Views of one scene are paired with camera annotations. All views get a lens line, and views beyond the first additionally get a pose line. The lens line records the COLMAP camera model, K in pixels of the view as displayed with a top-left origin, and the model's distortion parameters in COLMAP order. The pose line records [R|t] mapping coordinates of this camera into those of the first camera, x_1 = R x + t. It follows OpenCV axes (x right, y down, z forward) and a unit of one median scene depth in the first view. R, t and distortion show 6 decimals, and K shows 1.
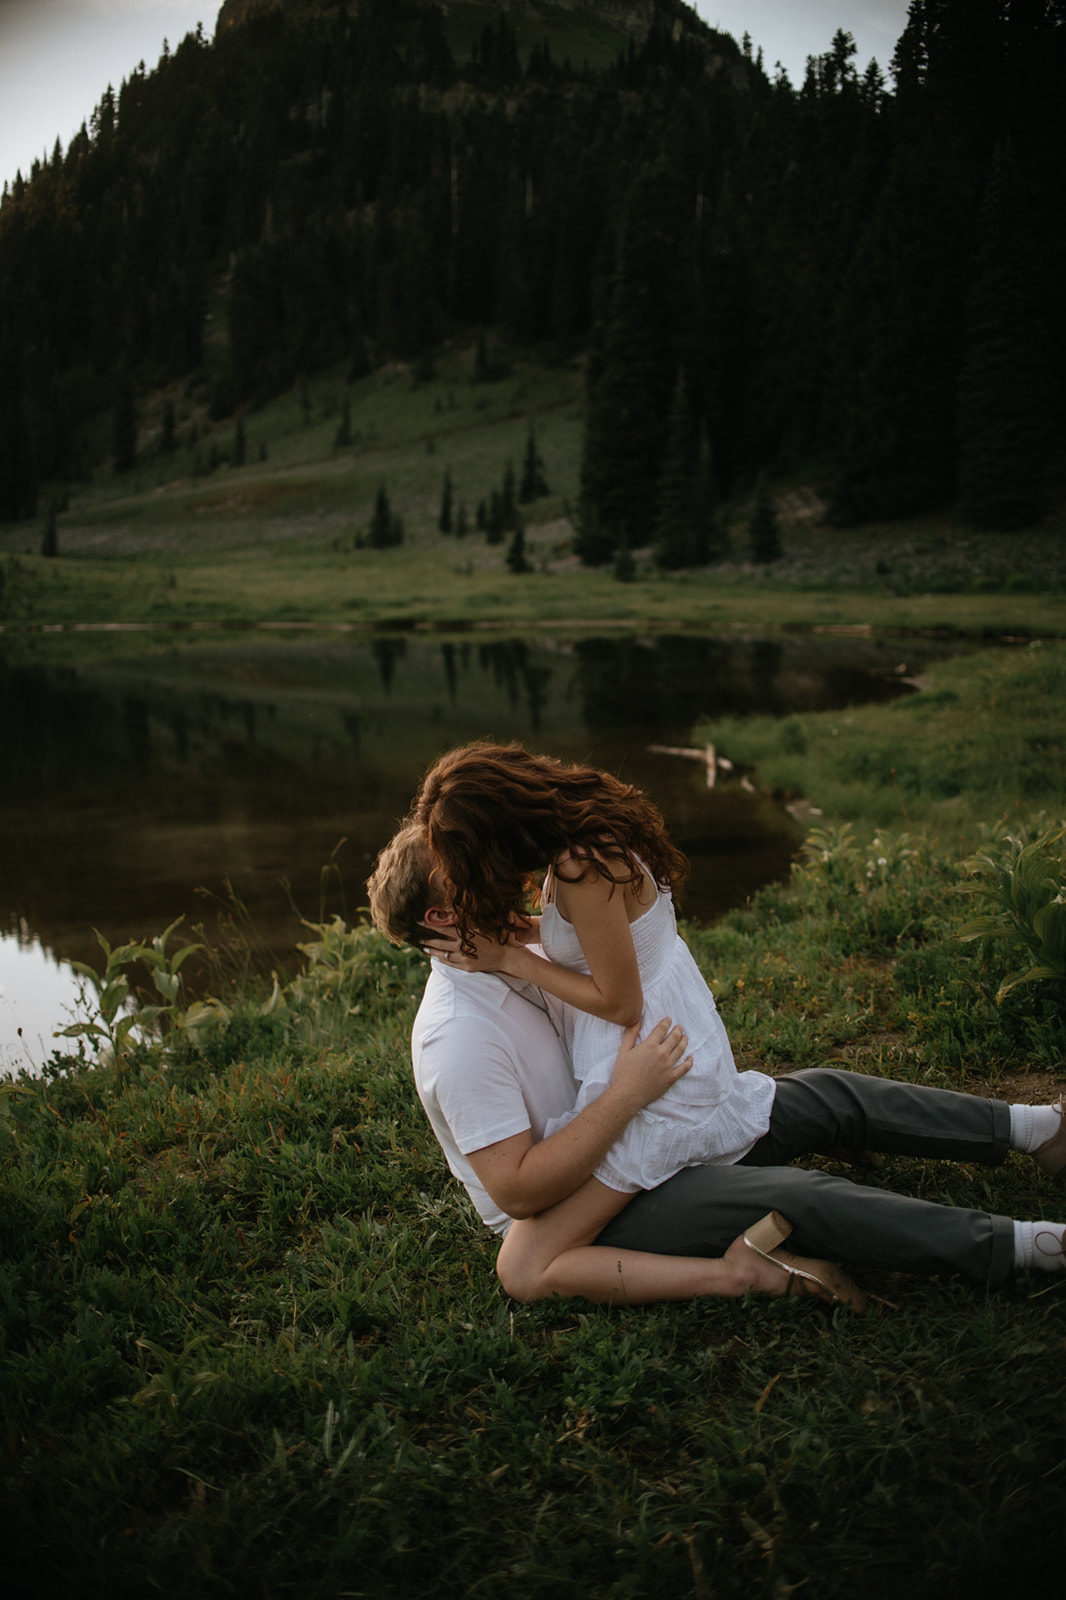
lens RADIAL K [[1606.6, 0, 533.0], [0, 1606.6, 800.0], [0, 0, 1]] dist [-0.195522, 0.202500]
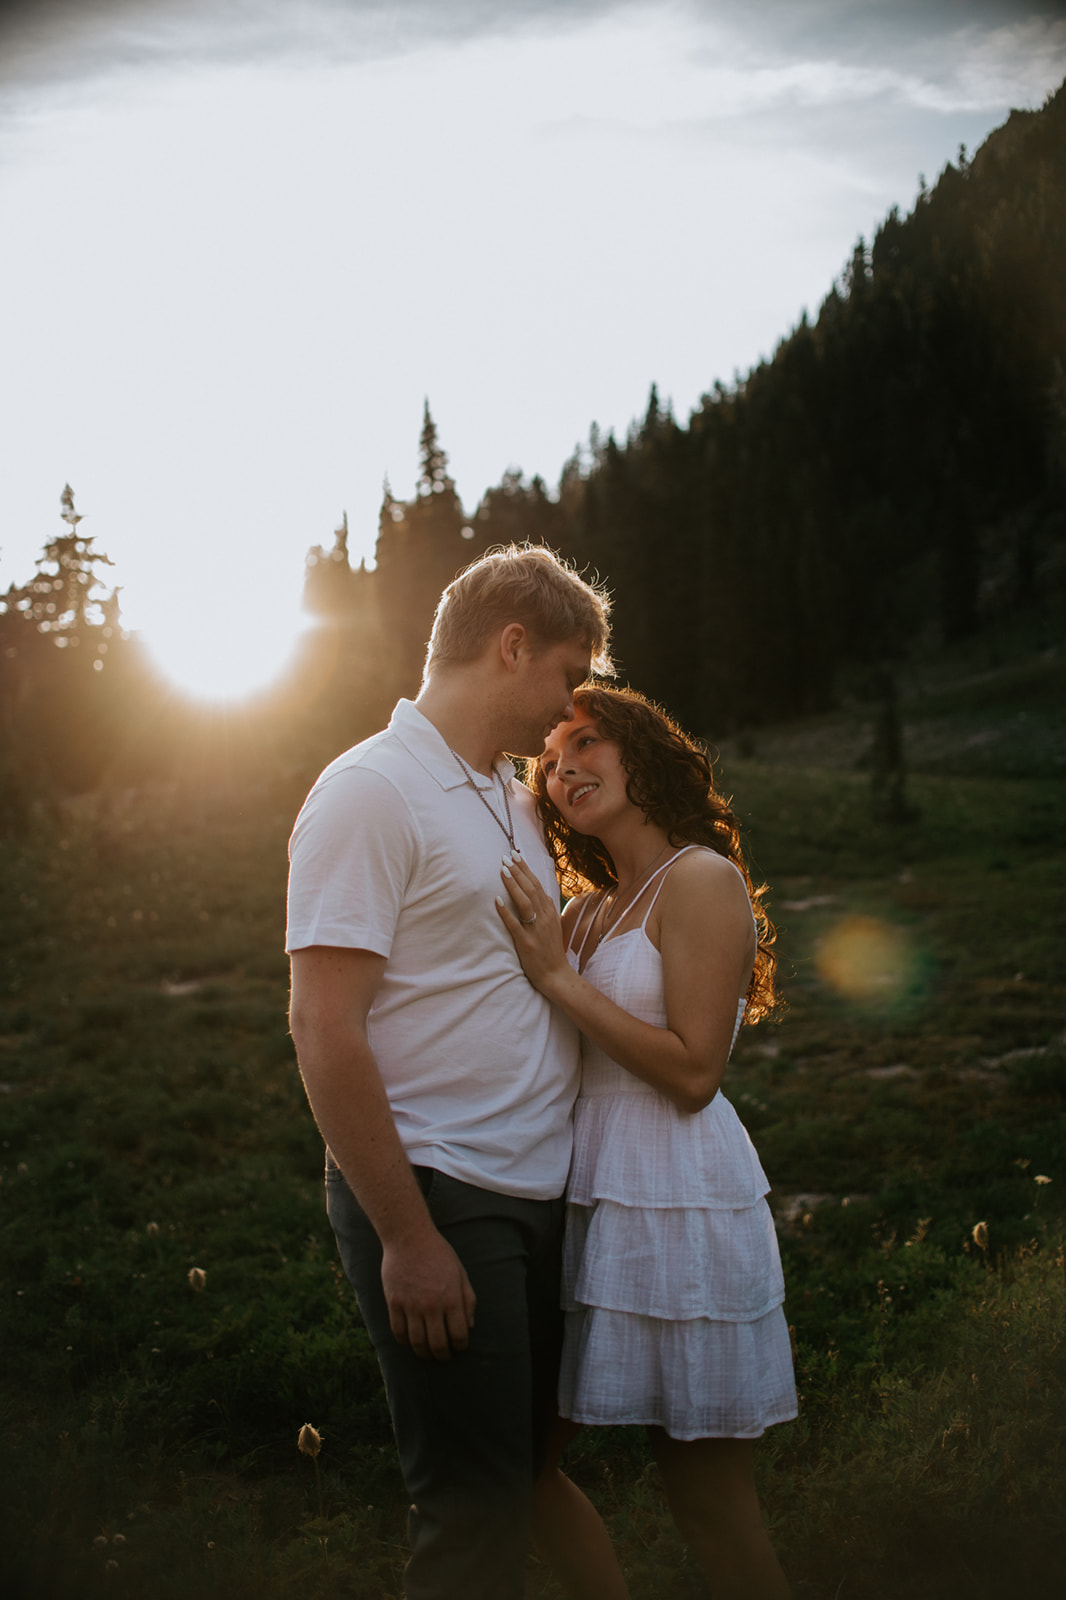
lens RADIAL K [[1552.1, 0, 533.0], [0, 1552.1, 800.0], [0, 0, 1]] dist [-0.005552, -0.004584]
pose [[0.894472, -0.048709, -0.444462, -0.140068], [-0.011263, 0.991279, -0.131300, -0.058728], [0.446981, 0.122450, 0.886123, 0.376476]]
